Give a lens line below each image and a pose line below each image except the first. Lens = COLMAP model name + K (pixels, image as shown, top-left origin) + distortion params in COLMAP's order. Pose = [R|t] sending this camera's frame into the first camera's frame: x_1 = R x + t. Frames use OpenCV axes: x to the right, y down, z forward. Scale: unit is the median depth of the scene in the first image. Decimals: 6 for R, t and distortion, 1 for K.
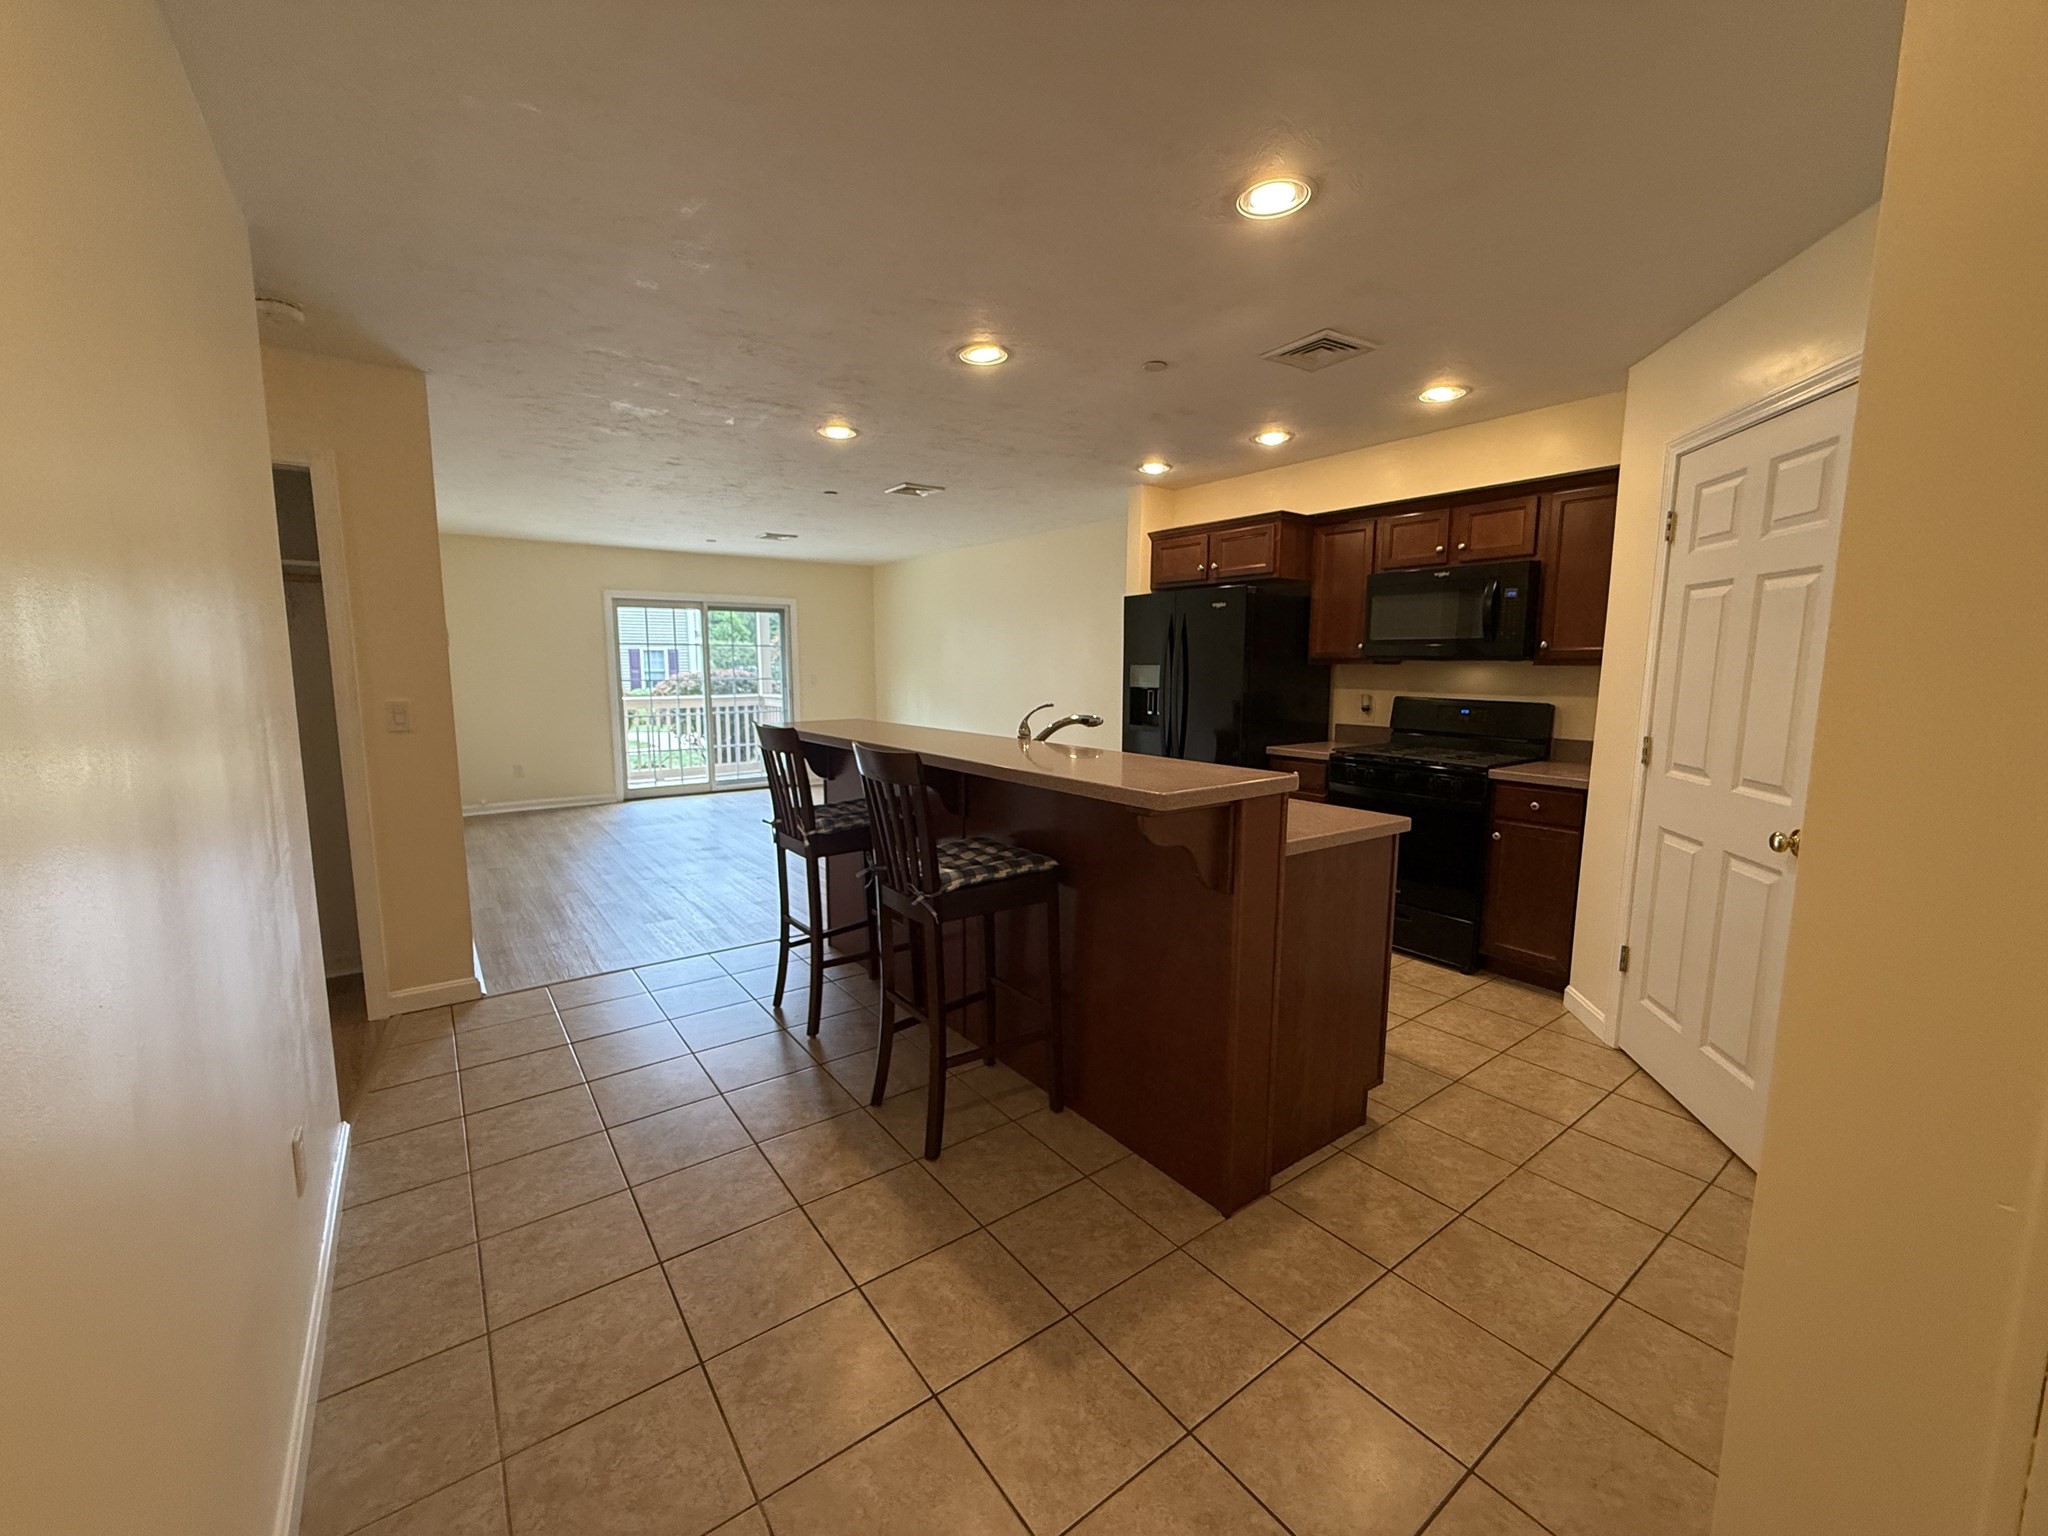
lens RADIAL K [[819.8, 0, 1018.4], [0, 819.8, 767.4], [0, 0, 1]] dist [0.003390, 0.000261]
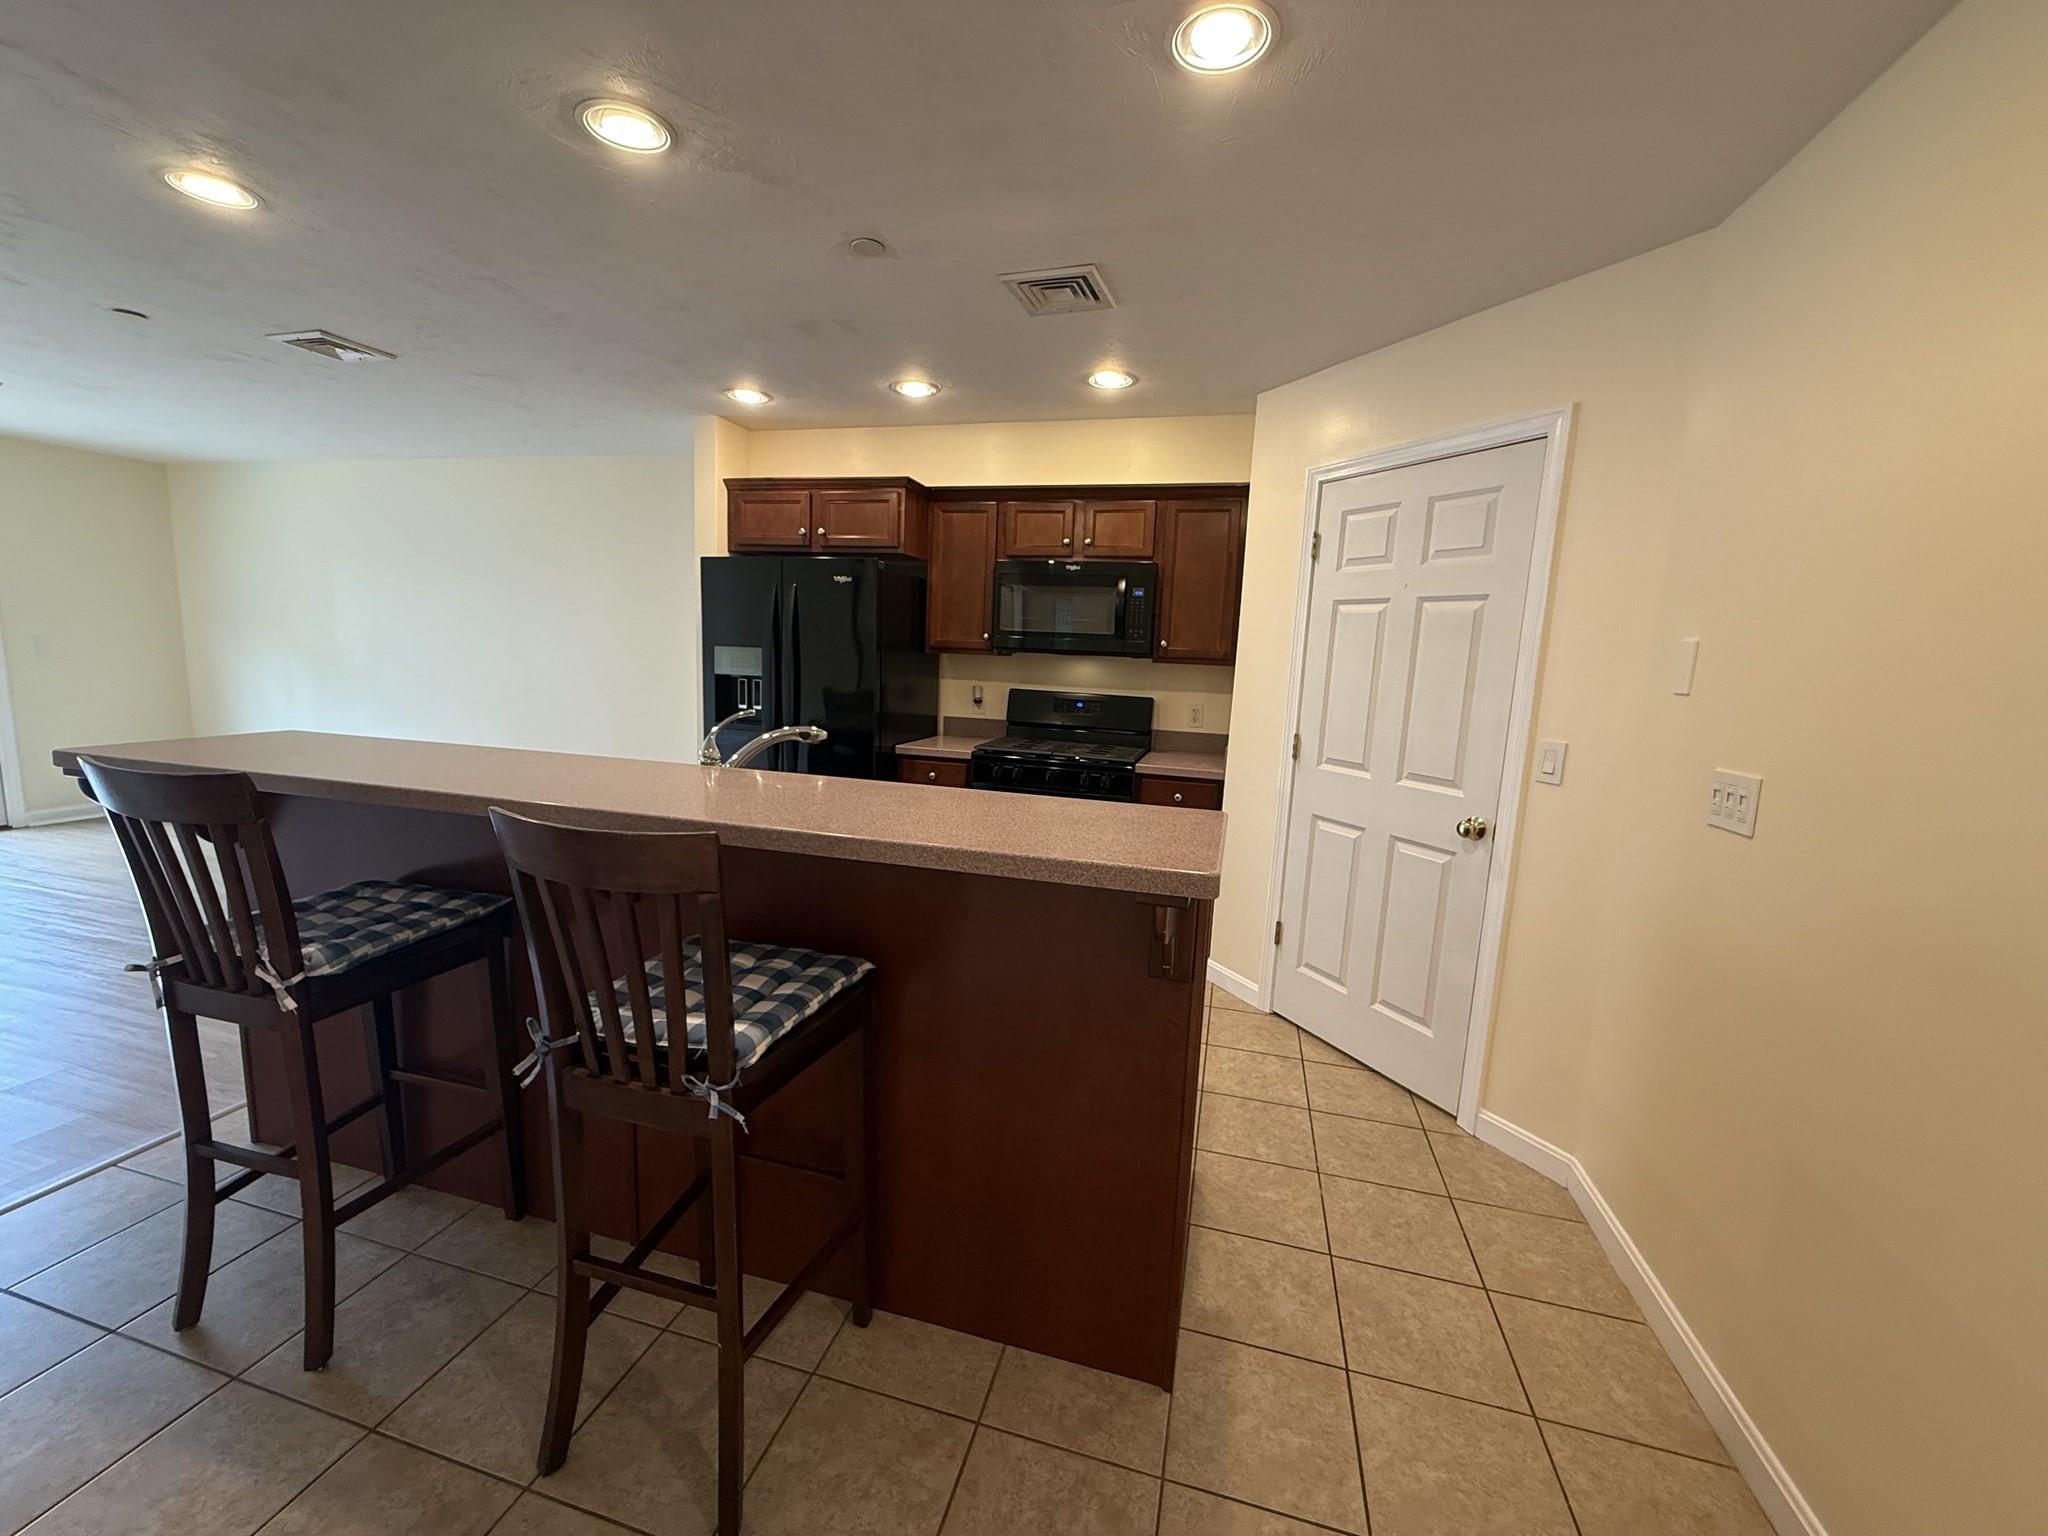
lens RADIAL K [[819.8, 0, 1014.8], [0, 819.8, 767.3], [0, 0, 1]] dist [0.003390, 0.000261]
pose [[0.785915, -0.058699, 0.615542, -0.200903], [0.040516, 0.998233, 0.043463, -0.050629], [-0.617006, -0.009218, 0.786905, 0.326409]]
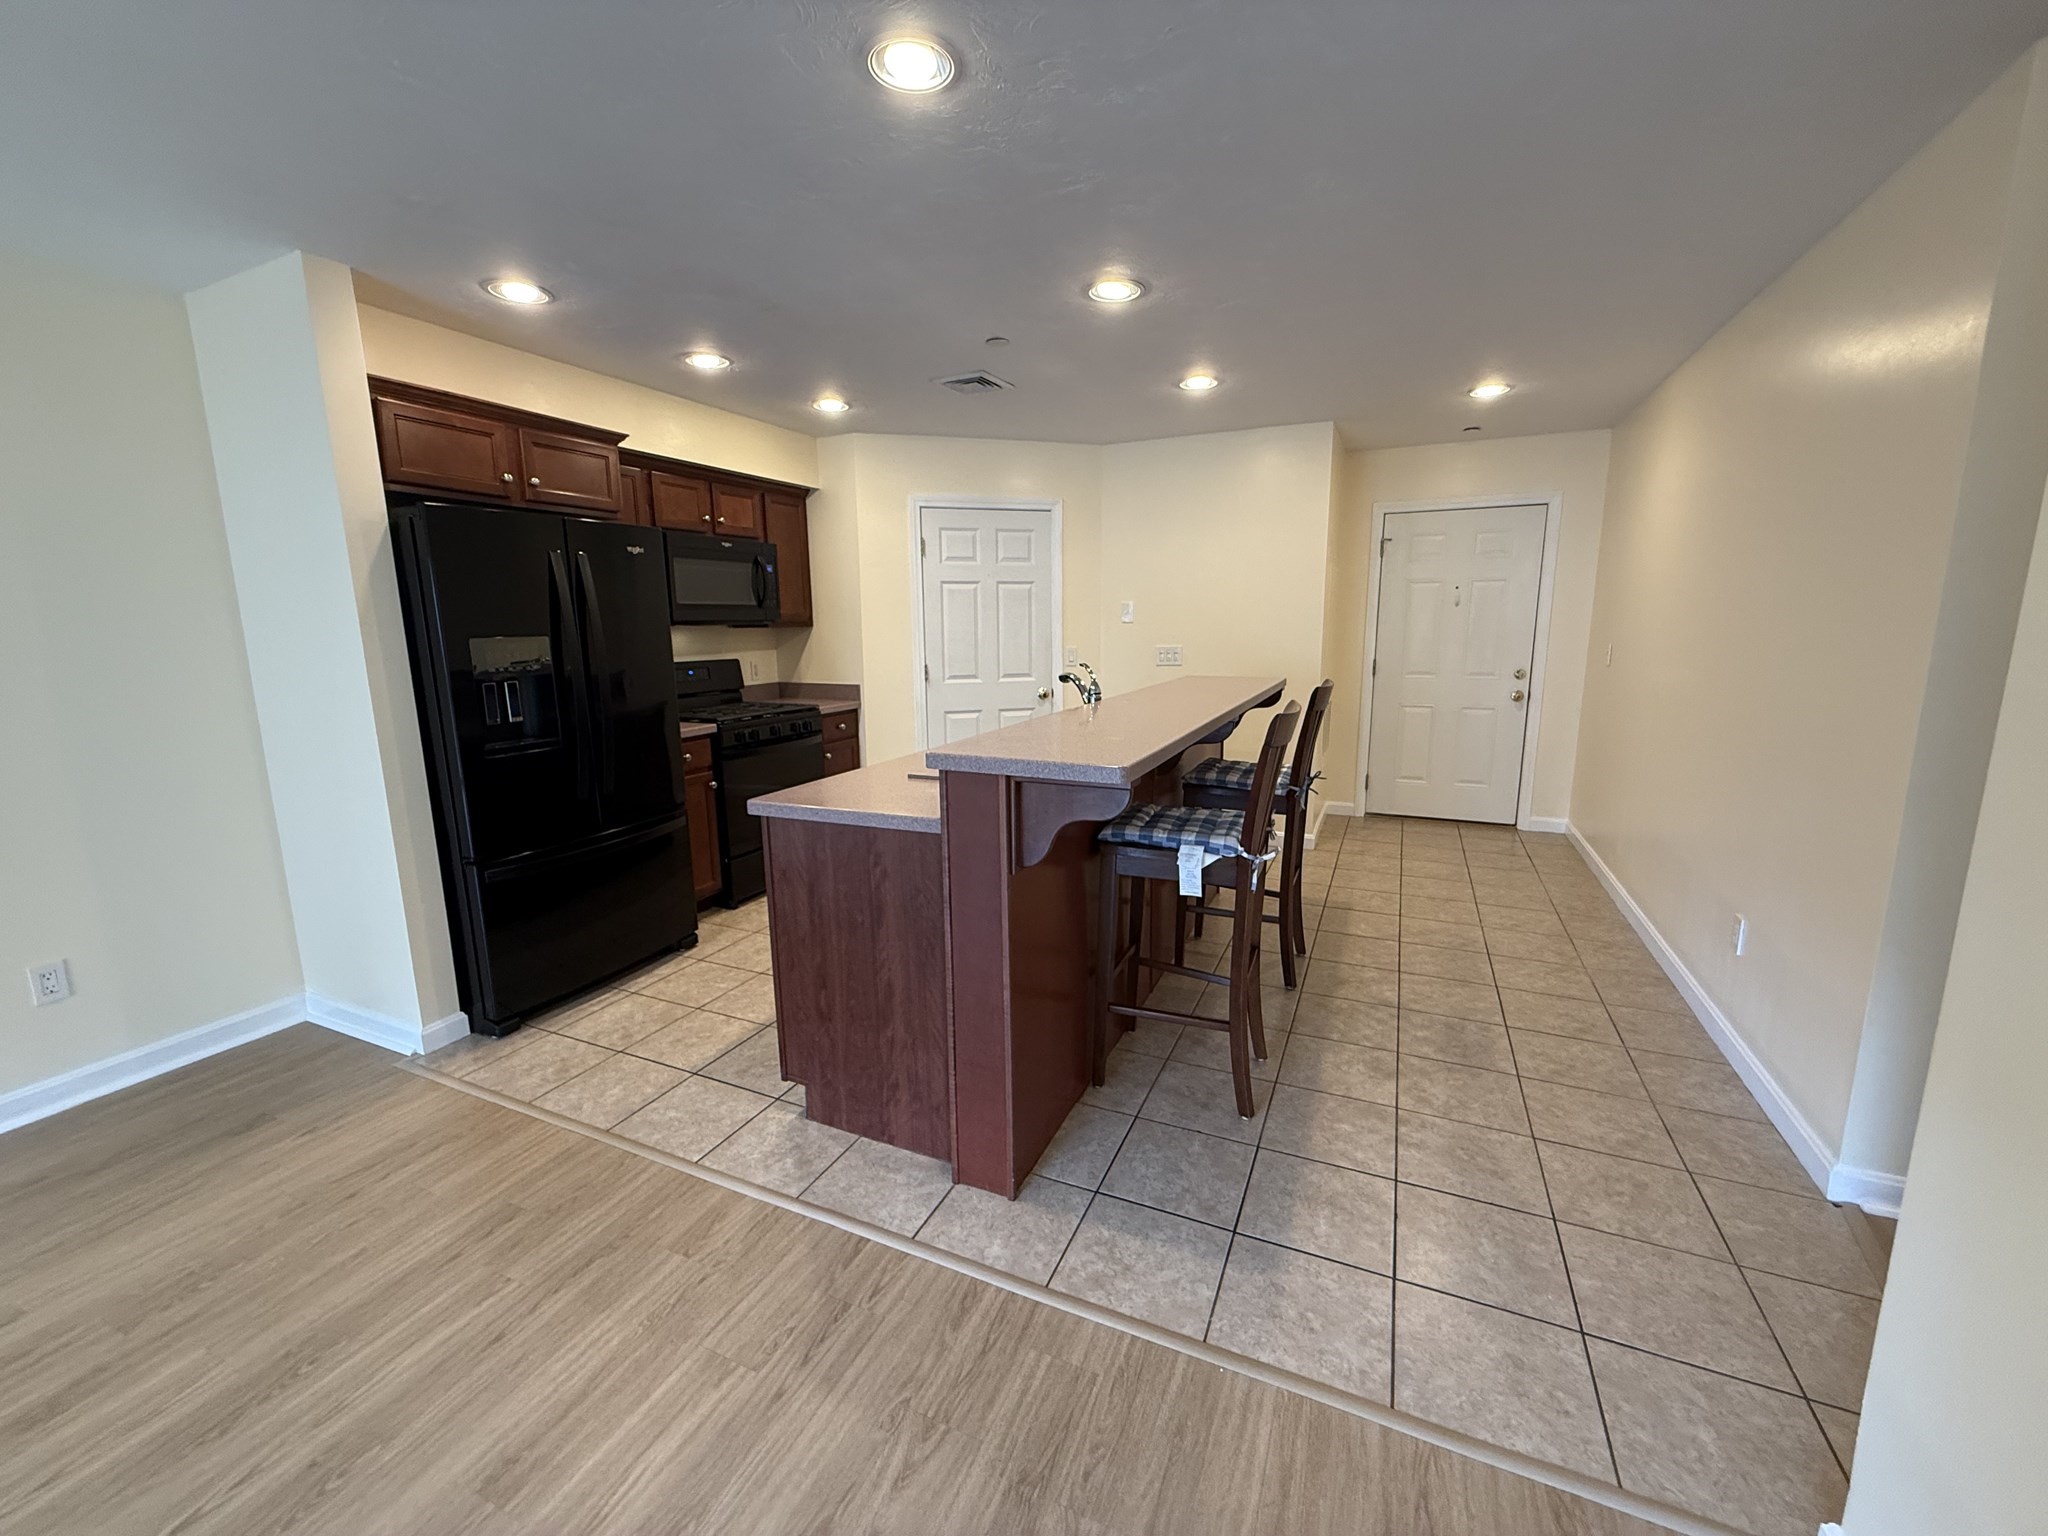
lens RADIAL K [[819.8, 0, 1015.5], [0, 819.8, 771.5], [0, 0, 1]] dist [0.003390, 0.000261]
pose [[-0.481334, -0.155371, 0.862657, -0.810577], [0.126669, 0.961505, 0.243851, -0.202327], [-0.867337, 0.226646, -0.443124, 1.512559]]
